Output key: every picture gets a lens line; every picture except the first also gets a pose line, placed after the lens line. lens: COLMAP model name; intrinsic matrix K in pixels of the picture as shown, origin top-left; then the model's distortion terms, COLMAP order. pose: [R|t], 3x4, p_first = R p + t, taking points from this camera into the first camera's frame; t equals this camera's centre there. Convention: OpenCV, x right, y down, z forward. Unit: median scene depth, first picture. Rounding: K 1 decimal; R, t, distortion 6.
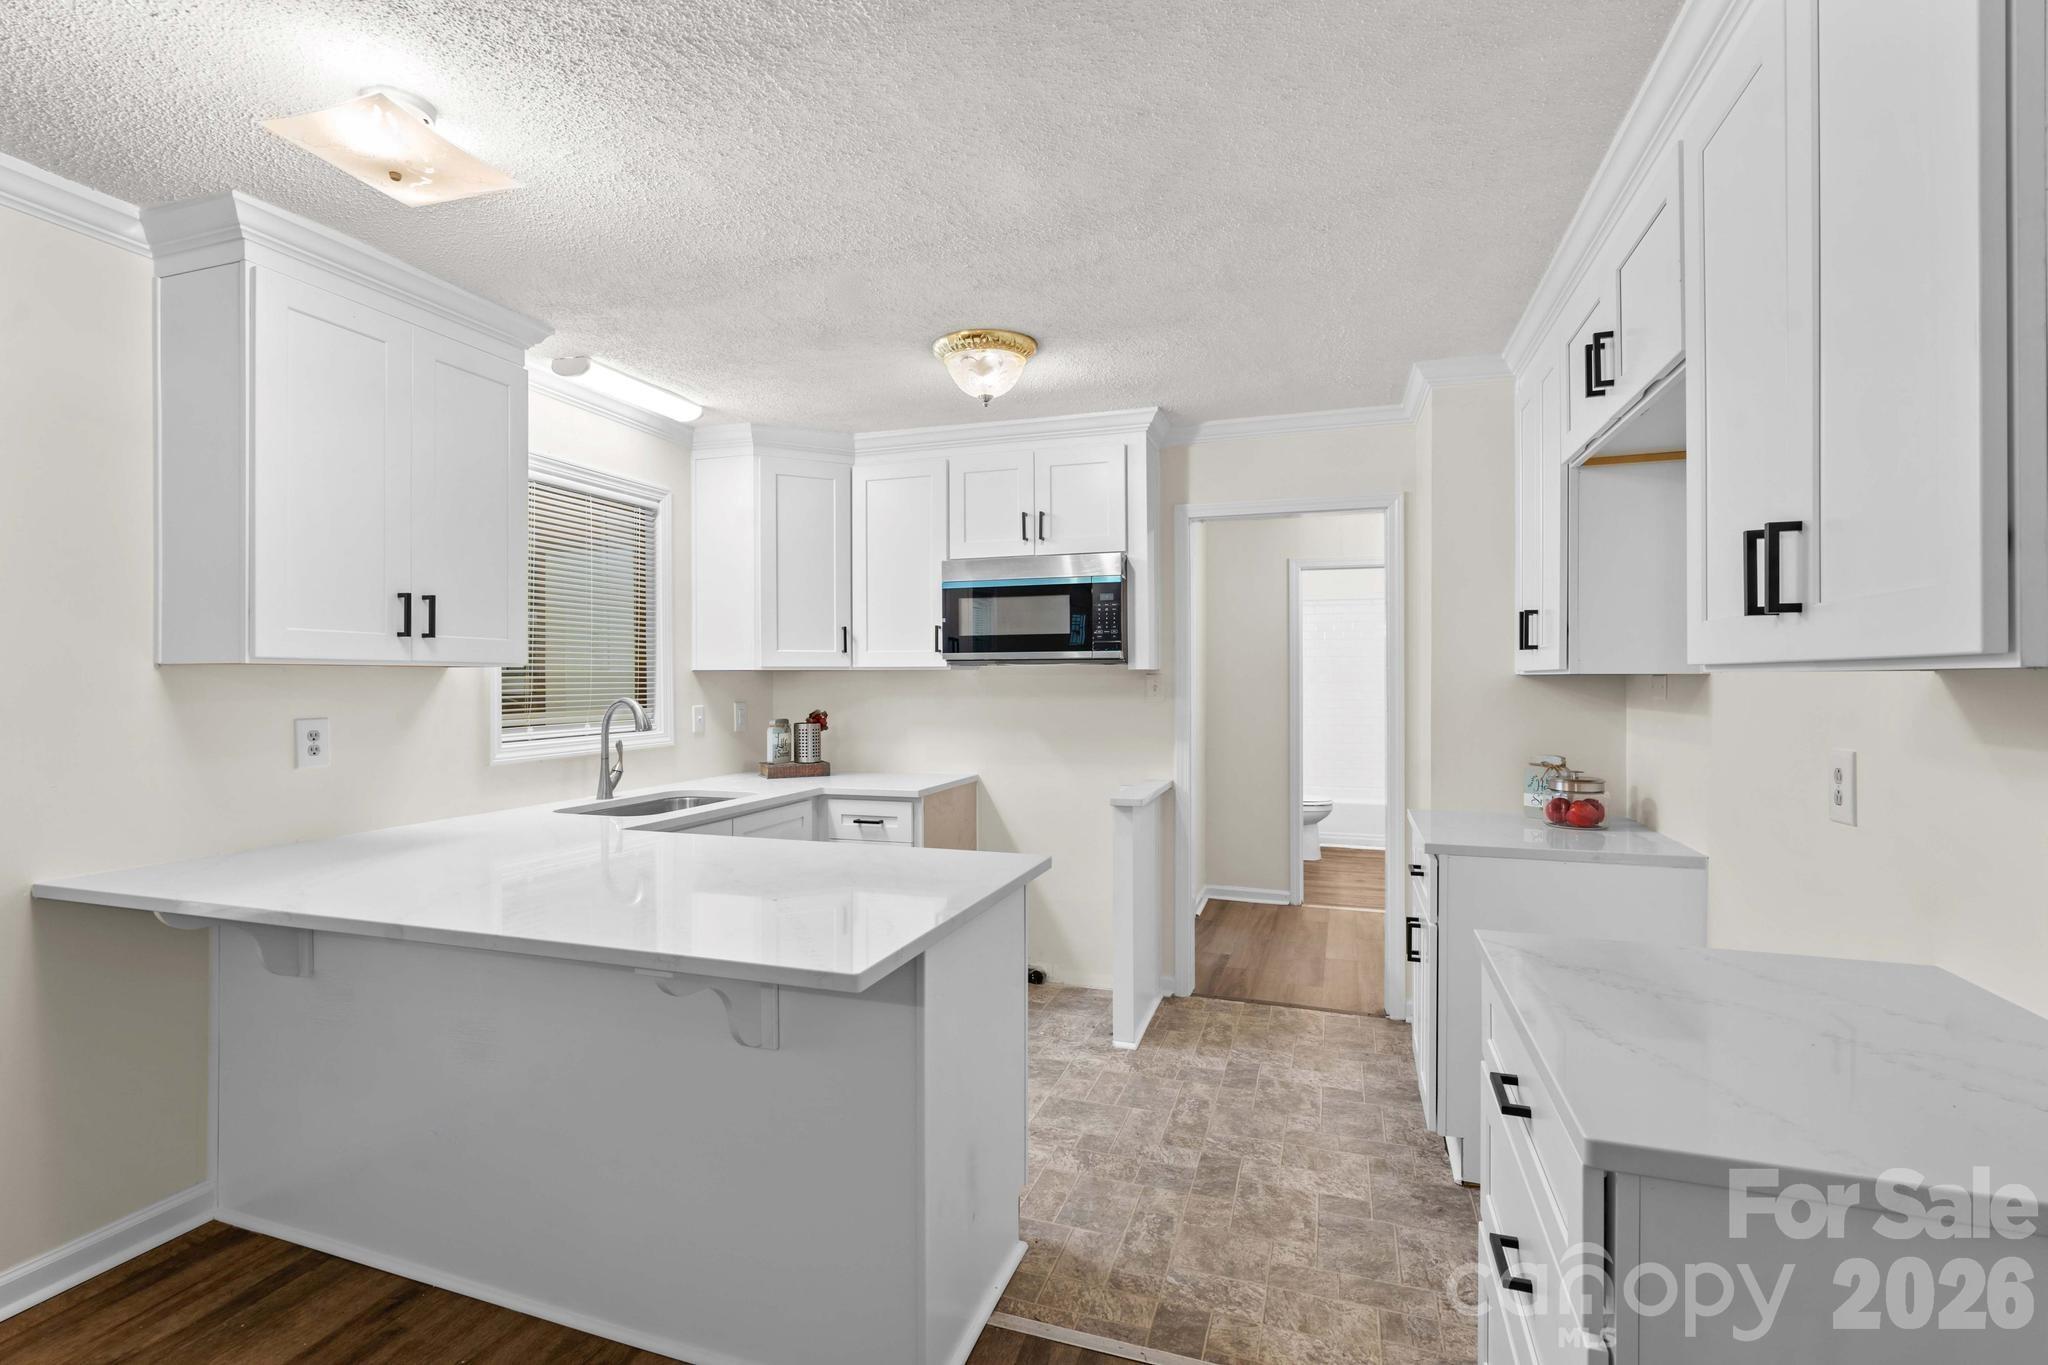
lens RADIAL K [[932.7, 0, 1066.6], [0, 932.7, 680.0], [0, 0, 1]] dist [-0.005768, 0.003413]
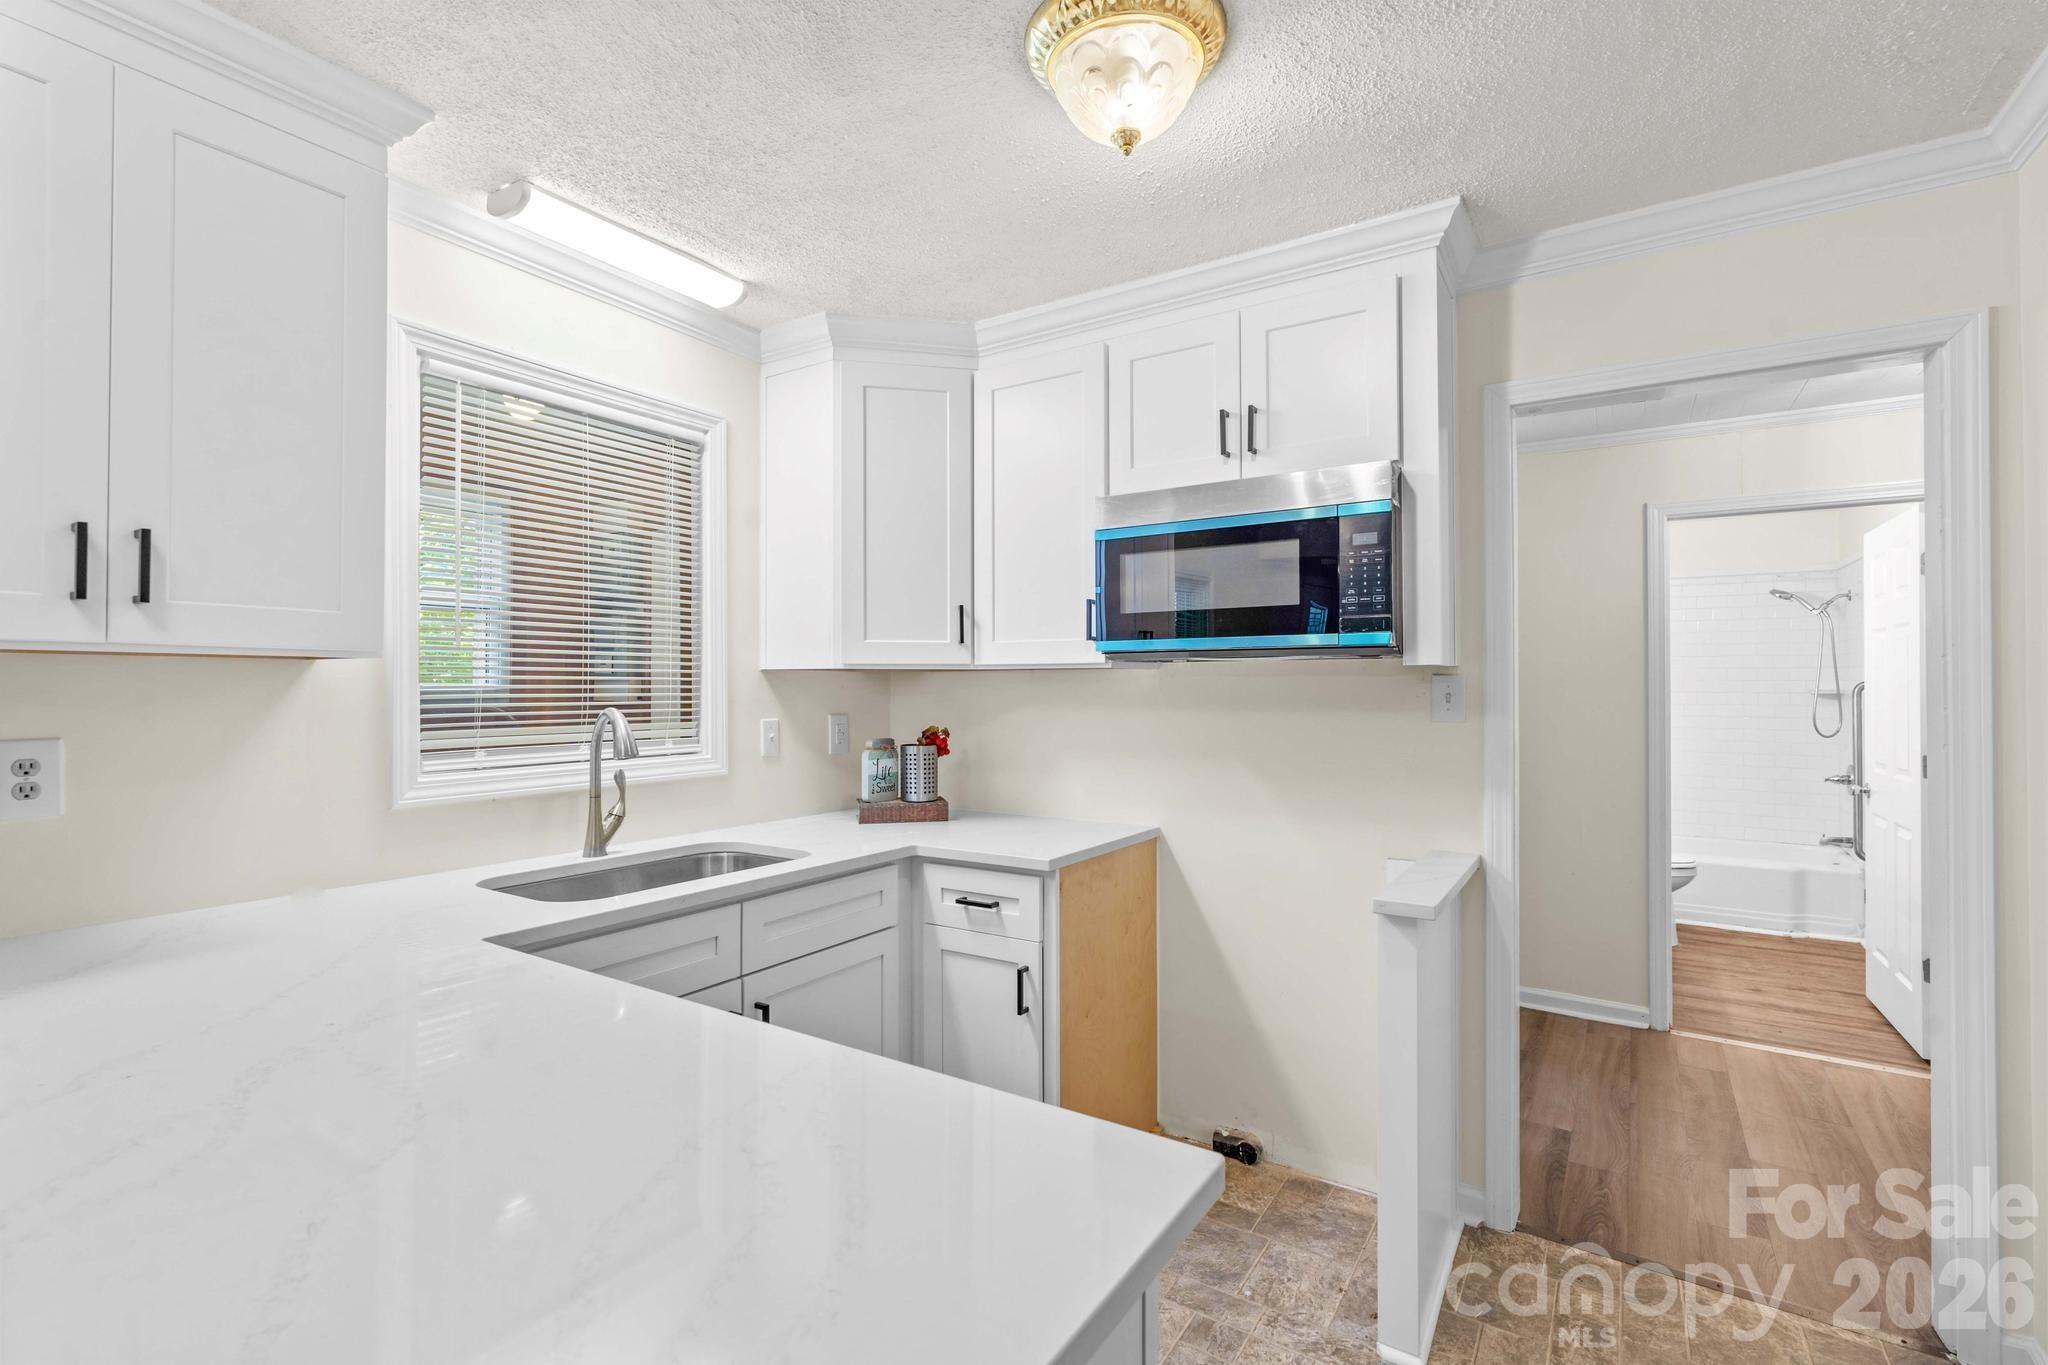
lens RADIAL K [[932.7, 0, 1069.5], [0, 932.7, 678.1], [0, 0, 1]] dist [-0.005768, 0.003413]
pose [[0.968365, 0.000363, -0.249538, 0.009509], [-0.003271, 0.999931, -0.011241, 0.003612], [0.249517, 0.011702, 0.968300, 0.379533]]
